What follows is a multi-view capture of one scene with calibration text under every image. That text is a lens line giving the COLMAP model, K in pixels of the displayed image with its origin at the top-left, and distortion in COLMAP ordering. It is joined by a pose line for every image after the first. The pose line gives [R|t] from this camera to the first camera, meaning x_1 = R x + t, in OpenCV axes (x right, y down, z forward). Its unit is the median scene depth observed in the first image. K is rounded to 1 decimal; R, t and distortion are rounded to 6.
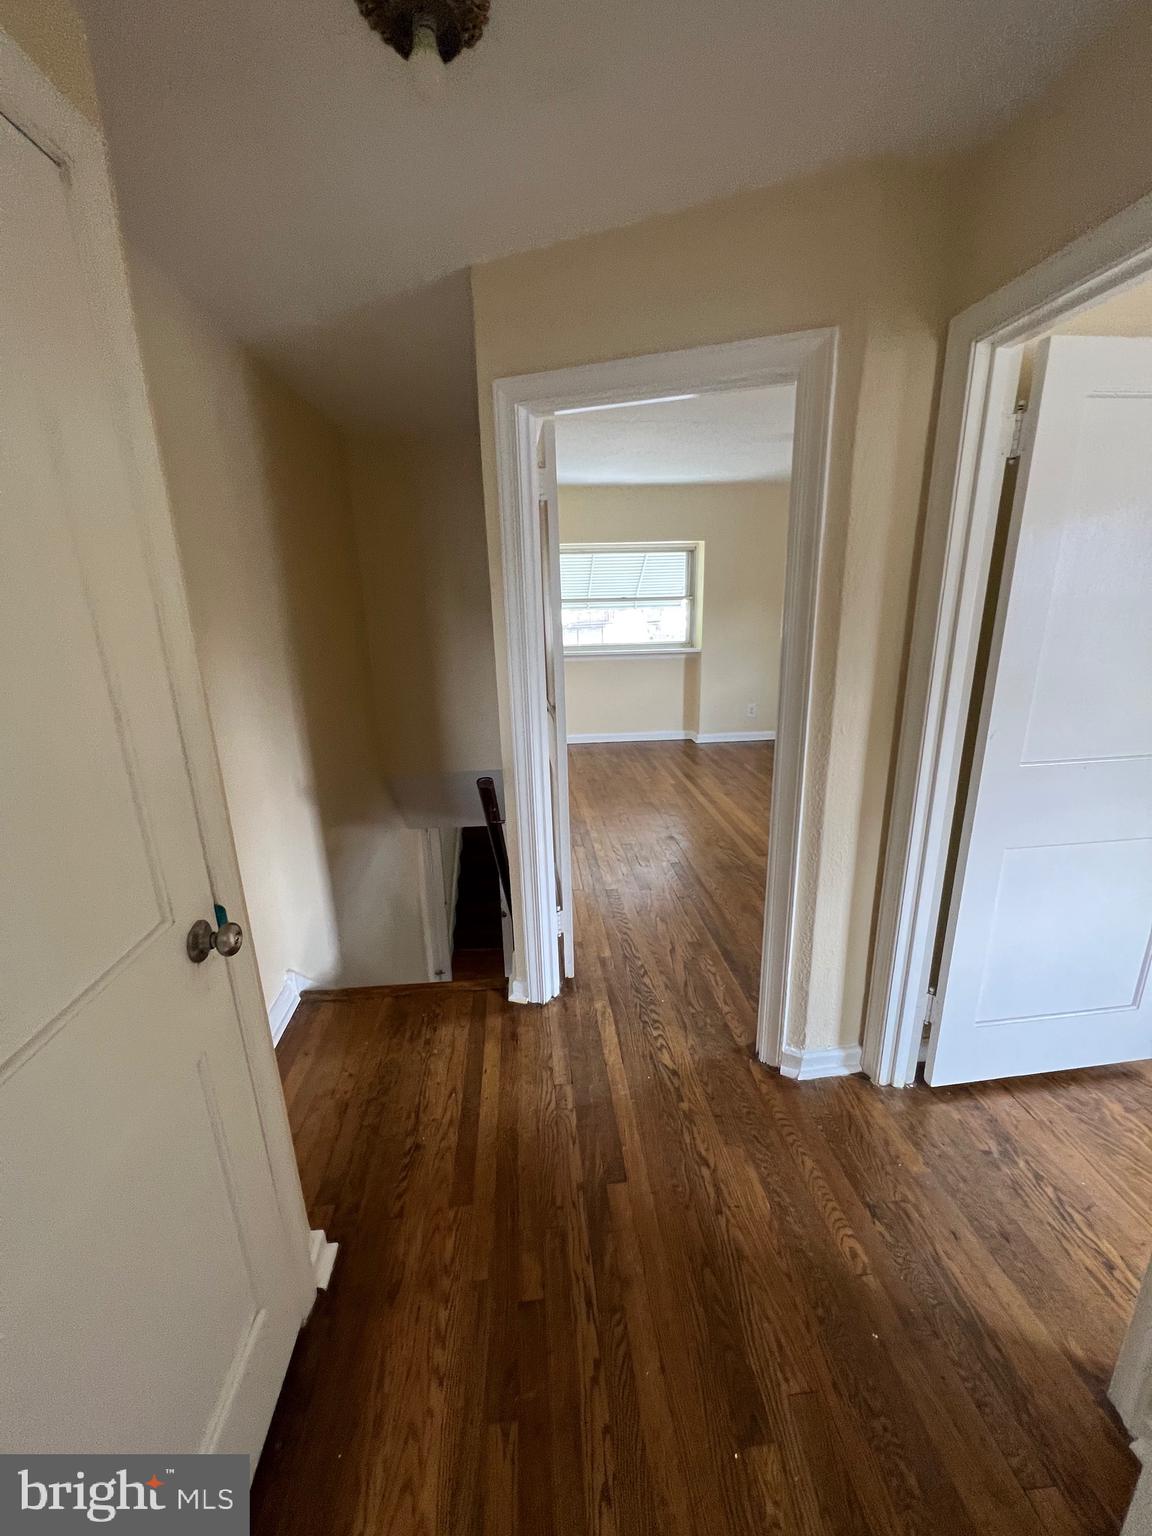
lens RADIAL K [[617.1, 0, 571.8], [0, 617.1, 765.6], [0, 0, 1]] dist [0.002220, 0.000486]
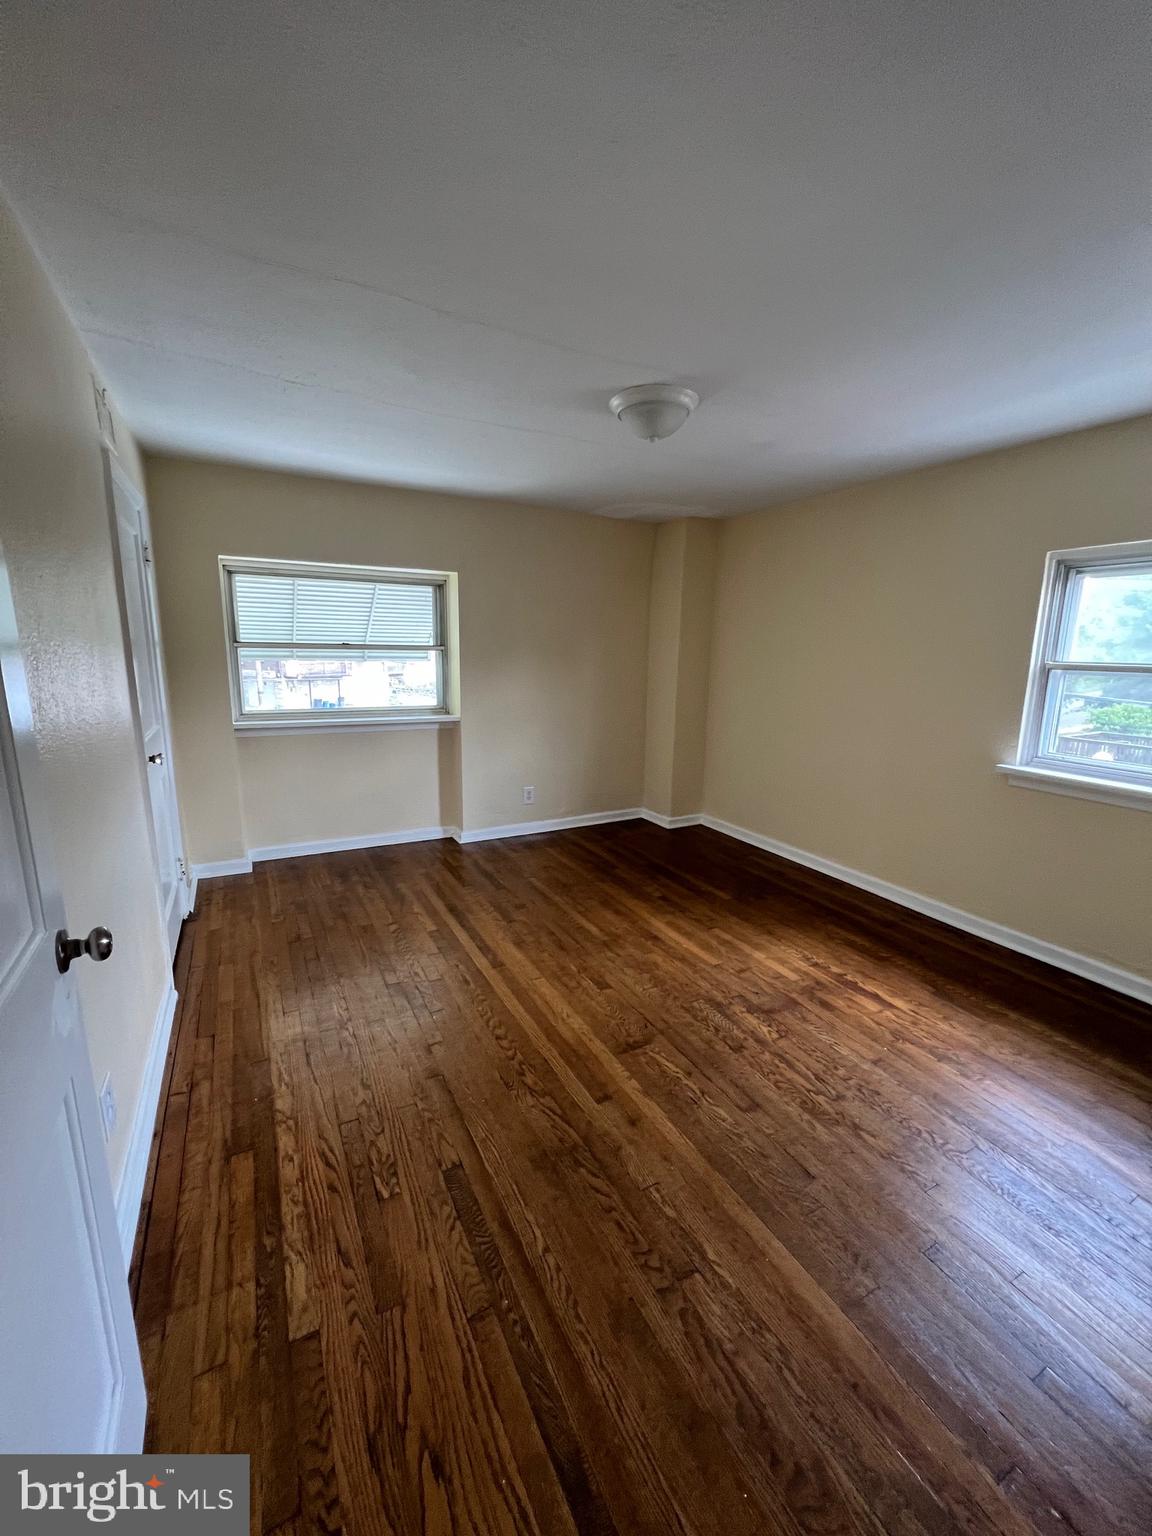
lens RADIAL K [[617.1, 0, 571.8], [0, 617.1, 765.6], [0, 0, 1]] dist [0.002220, 0.000486]
pose [[0.919561, -0.033401, 0.391525, 0.045609], [0.066285, 0.995288, -0.070773, -0.075258], [-0.387317, 0.091033, 0.917442, 0.298445]]
